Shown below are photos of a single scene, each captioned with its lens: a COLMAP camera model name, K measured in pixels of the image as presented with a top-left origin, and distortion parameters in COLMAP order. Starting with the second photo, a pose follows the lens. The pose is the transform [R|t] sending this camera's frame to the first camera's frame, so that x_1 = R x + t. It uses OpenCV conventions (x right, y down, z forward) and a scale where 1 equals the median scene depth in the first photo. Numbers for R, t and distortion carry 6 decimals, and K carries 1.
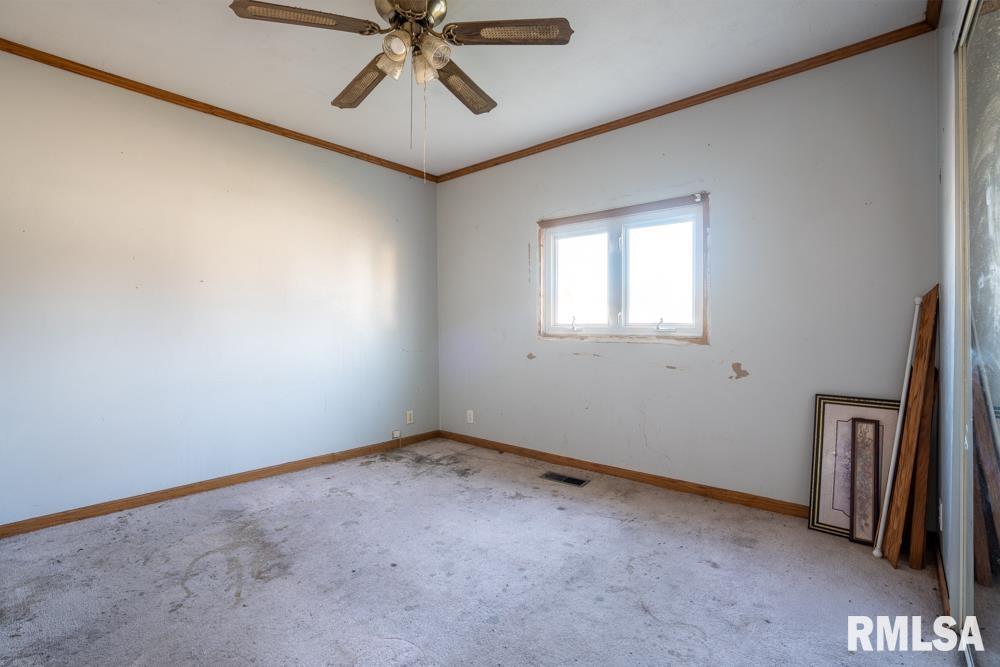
lens RADIAL K [[465.1, 0, 501.2], [0, 465.1, 331.4], [0, 0, 1]] dist [-0.062878, 0.024161]
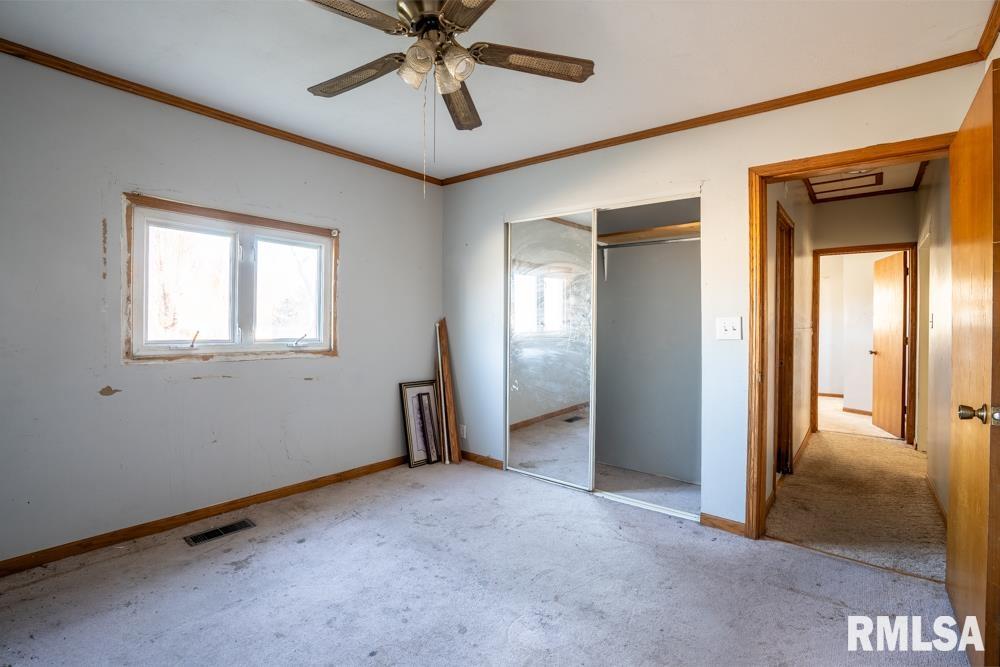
lens RADIAL K [[465.1, 0, 501.2], [0, 465.1, 331.4], [0, 0, 1]] dist [-0.062878, 0.024161]
pose [[-0.032415, -0.001326, 0.999474, -0.745179], [0.015795, 0.999874, 0.001839, -0.030010], [-0.999350, 0.015847, -0.032390, 0.581059]]
